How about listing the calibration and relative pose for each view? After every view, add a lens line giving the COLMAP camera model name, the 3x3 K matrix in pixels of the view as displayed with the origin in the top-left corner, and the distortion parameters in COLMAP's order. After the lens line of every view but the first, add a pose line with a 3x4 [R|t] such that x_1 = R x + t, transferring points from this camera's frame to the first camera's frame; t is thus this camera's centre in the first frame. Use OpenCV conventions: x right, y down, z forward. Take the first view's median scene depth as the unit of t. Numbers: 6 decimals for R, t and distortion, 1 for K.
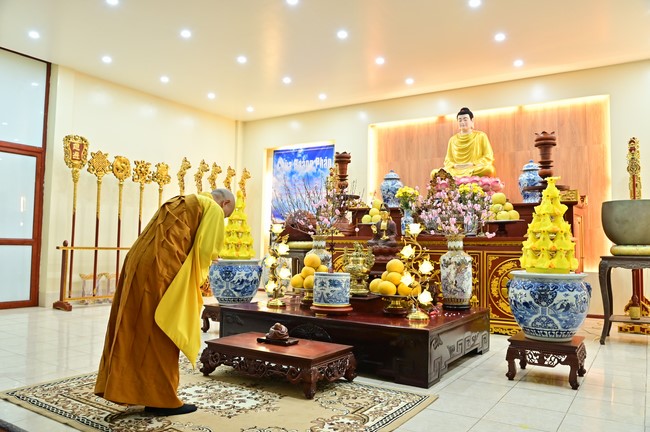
lens RADIAL K [[490.2, 0, 325.7], [0, 490.2, 224.5], [0, 0, 1]] dist [-0.052677, 0.000239]
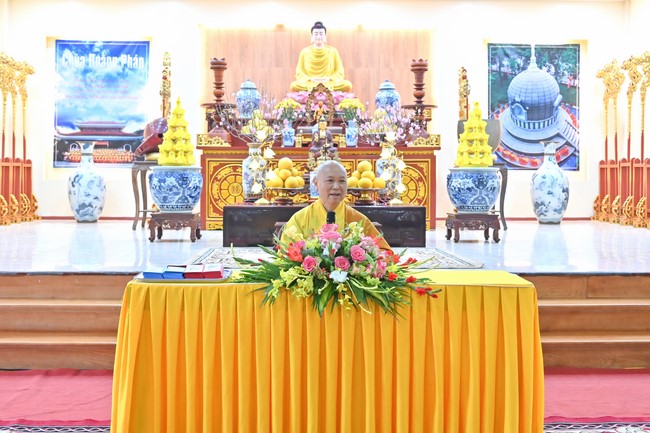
lens RADIAL K [[669.2, 0, 325.0], [0, 669.2, 216.5], [0, 0, 1]] dist [-0.038158, 0.027080]
pose [[0.837428, -0.046540, 0.544562, -0.473150], [-0.012578, 0.994463, 0.104332, 0.018915], [-0.546402, -0.094220, 0.832206, -0.201870]]
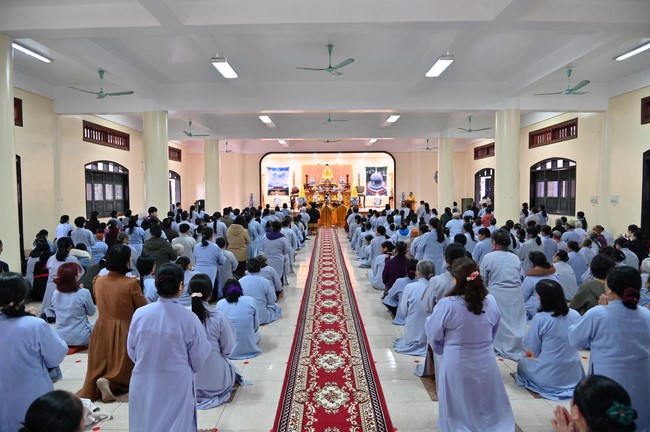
lens RADIAL K [[439.6, 0, 322.7], [0, 439.6, 213.3], [0, 0, 1]] dist [0.004730, -0.112956]
pose [[0.851906, -0.050245, 0.521278, -1.979483], [-0.001164, 0.995203, 0.097828, -0.184461], [-0.523693, -0.083947, 0.847761, -2.612883]]
